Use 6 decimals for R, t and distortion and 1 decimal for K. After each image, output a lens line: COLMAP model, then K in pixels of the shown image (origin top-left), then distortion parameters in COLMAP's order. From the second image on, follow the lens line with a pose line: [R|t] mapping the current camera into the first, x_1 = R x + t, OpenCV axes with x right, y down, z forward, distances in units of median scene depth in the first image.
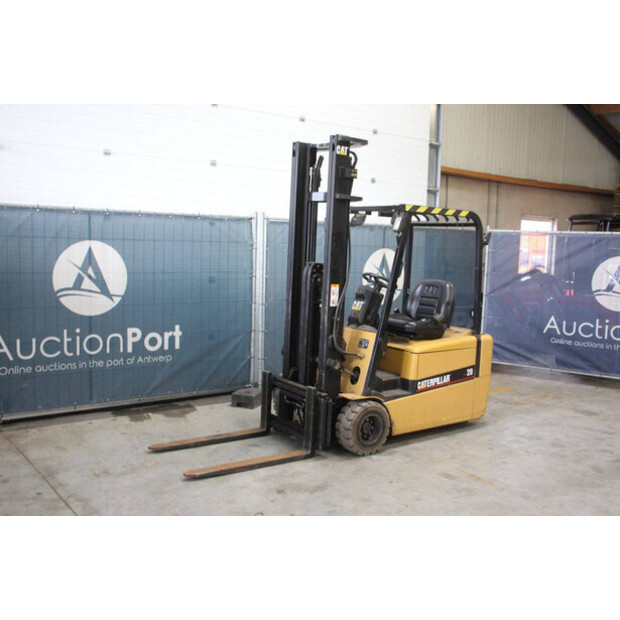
lens RADIAL K [[642.0, 0, 310.0], [0, 642.0, 310.0], [0, 0, 1]] dist [-0.061026, 0.035600]
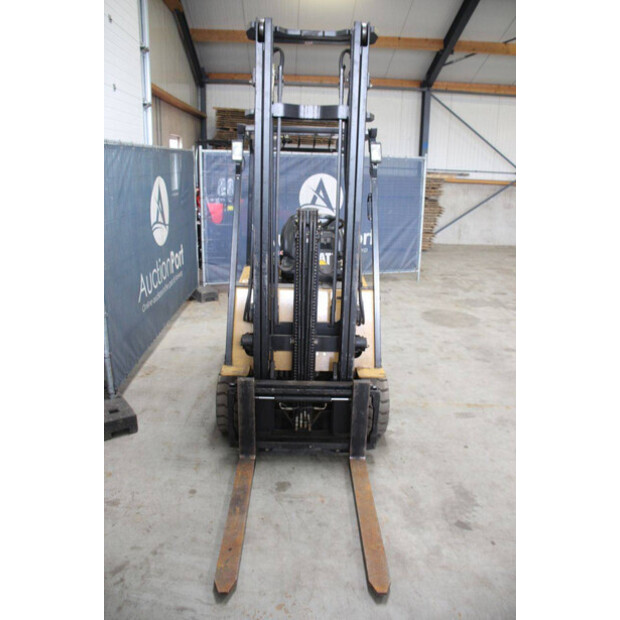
lens RADIAL K [[508.8, 0, 310.0], [0, 508.8, 310.0], [0, 0, 1]] dist [-0.198419, 0.193998]
pose [[0.561247, -0.246521, 0.790082, -0.430818], [0.080418, 0.966337, 0.244390, -0.097047], [-0.823732, -0.073626, 0.562178, 0.662086]]
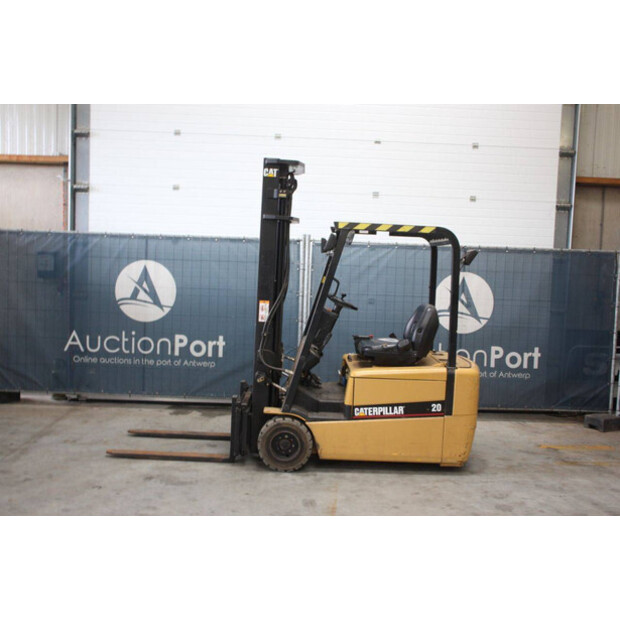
lens RADIAL K [[664.8, 0, 310.0], [0, 664.8, 310.0], [0, 0, 1]] dist [-0.048604, 0.032876]
pose [[0.818009, 0.040753, -0.573760, 0.664277], [-0.070315, 0.997091, -0.029427, 0.001732], [0.570892, 0.064416, 0.818494, 0.147689]]
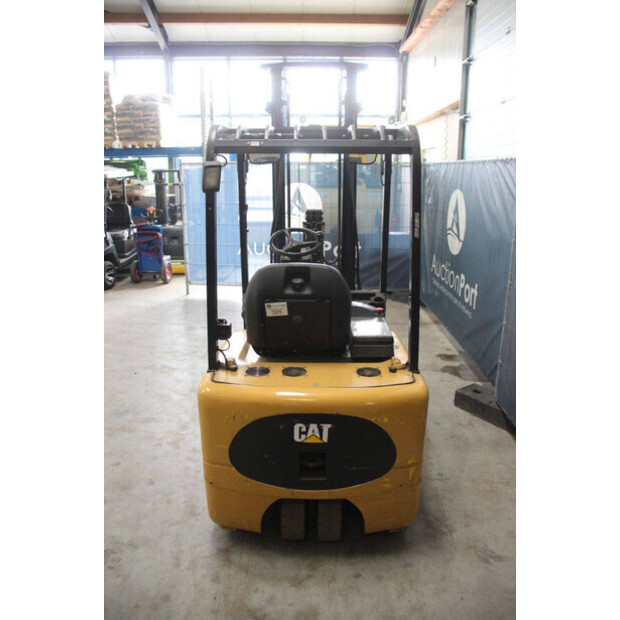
lens RADIAL K [[508.8, 0, 310.0], [0, 508.8, 310.0], [0, 0, 1]] dist [-0.198419, 0.193998]
pose [[-0.591415, 0.181860, -0.785592, 0.562949], [-0.104980, 0.948580, 0.298623, -0.144282], [0.799504, 0.259081, -0.541913, 1.359930]]
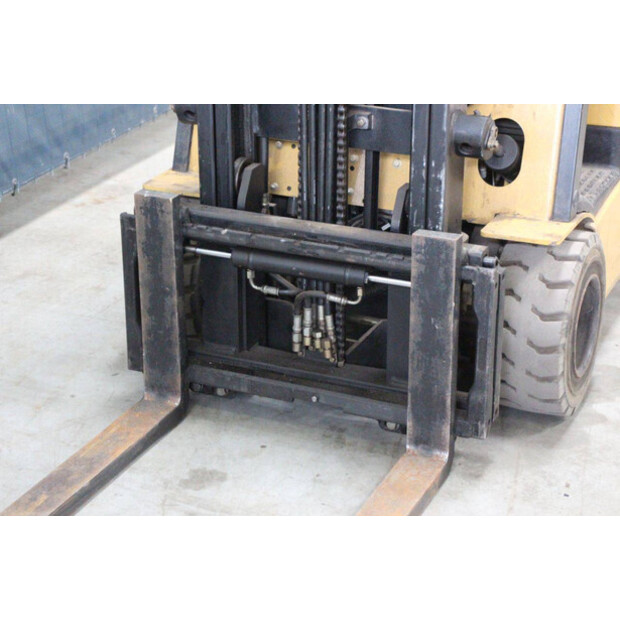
lens RADIAL K [[1448.6, 0, 310.0], [0, 1448.6, 310.0], [0, 0, 1]] dist [0.401097, 0.519638]
pose [[0.857915, -0.234859, 0.456972, -0.299205], [0.087546, 0.943225, 0.320409, -0.044844], [-0.506278, -0.234878, 0.829768, 0.468926]]
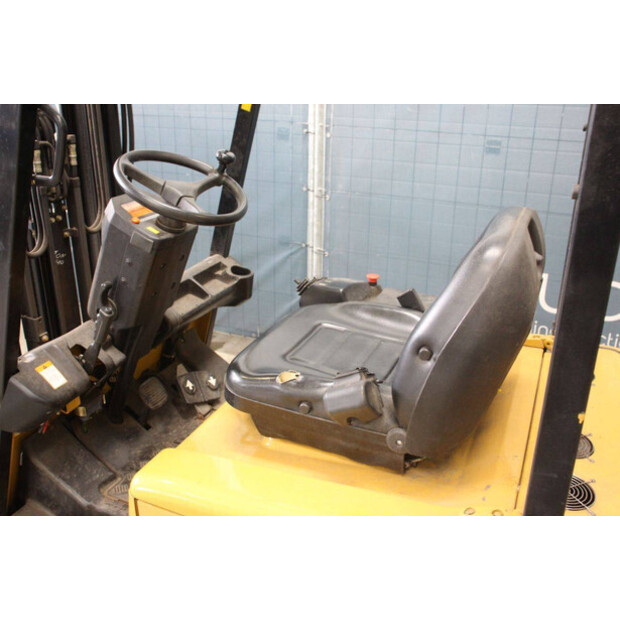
lens RADIAL K [[607.1, 0, 310.0], [0, 607.1, 310.0], [0, 0, 1]] dist [-0.104687, 0.125264]
pose [[0.510101, 0.304856, -0.804276, 0.364492], [-0.081611, 0.948016, 0.307579, -0.079048], [0.856234, -0.091258, 0.508464, 0.928623]]
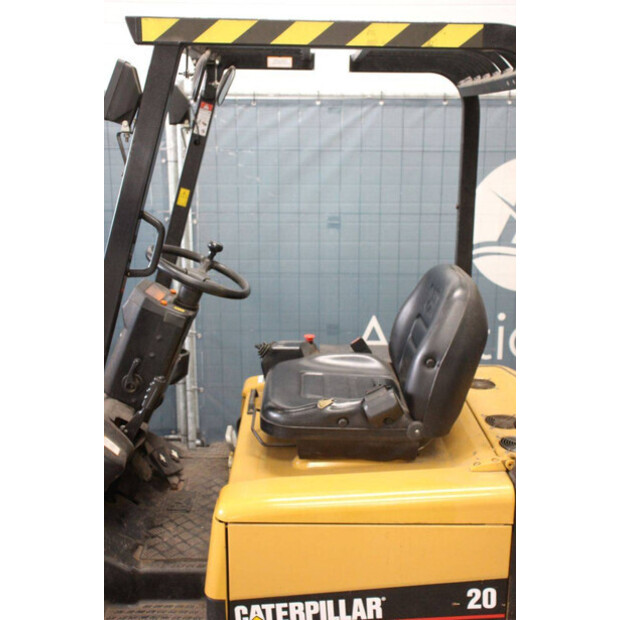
lens RADIAL K [[746.9, 0, 310.0], [0, 746.9, 310.0], [0, 0, 1]] dist [0.004842, 0.043167]
pose [[0.813520, 0.111892, -0.570671, 0.387674], [-0.037711, 0.989400, 0.140233, -0.082968], [0.580313, -0.092561, 0.809117, 0.729438]]
